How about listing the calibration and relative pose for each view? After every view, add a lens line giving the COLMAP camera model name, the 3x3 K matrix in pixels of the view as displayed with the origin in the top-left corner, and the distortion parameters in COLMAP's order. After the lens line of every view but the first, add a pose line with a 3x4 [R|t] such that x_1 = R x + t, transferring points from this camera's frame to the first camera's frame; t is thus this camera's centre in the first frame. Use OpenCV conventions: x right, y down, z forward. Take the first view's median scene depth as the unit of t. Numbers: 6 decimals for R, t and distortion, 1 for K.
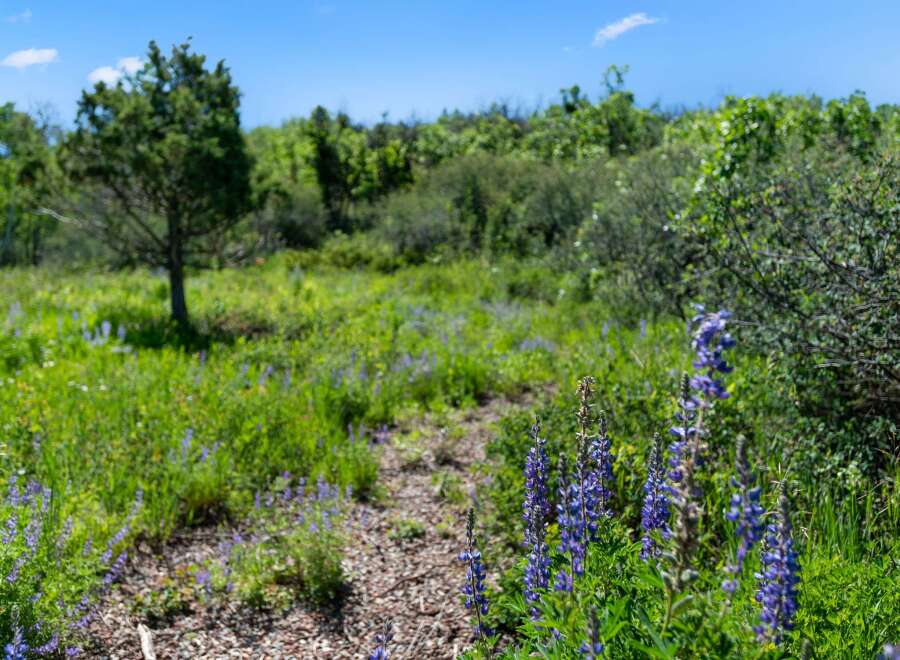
lens RADIAL K [[776.9, 0, 450.3], [0, 776.9, 329.3], [0, 0, 1]] dist [0.016958, 0.009424]
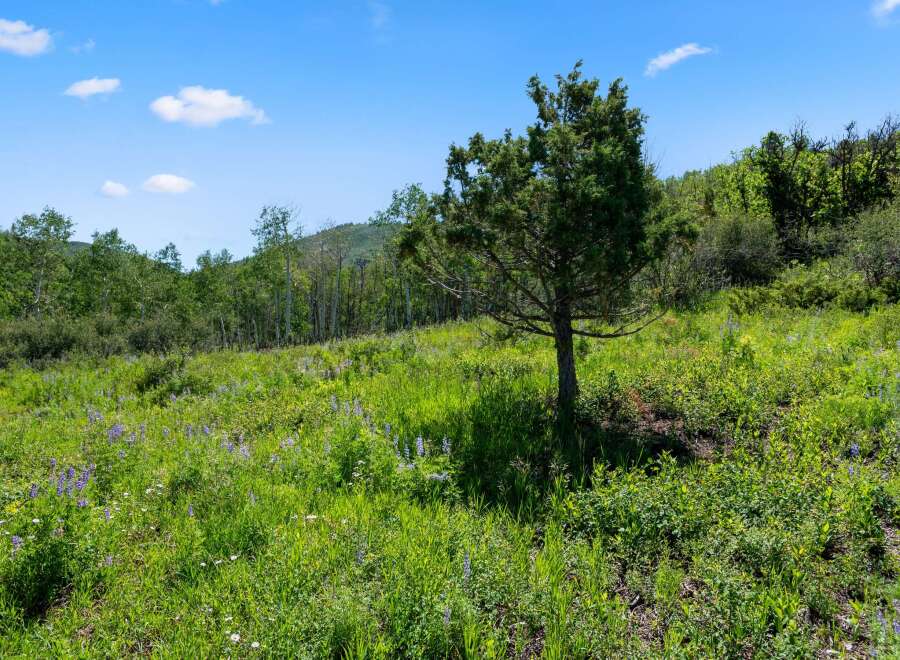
lens RADIAL K [[659.8, 0, 448.5], [0, 659.8, 331.3], [0, 0, 1]] dist [0.006523, -0.002157]
pose [[0.803932, -0.027557, -0.594082, -0.014342], [0.011358, 0.999455, -0.030991, -0.031662], [0.594613, 0.018167, 0.803807, 0.174152]]
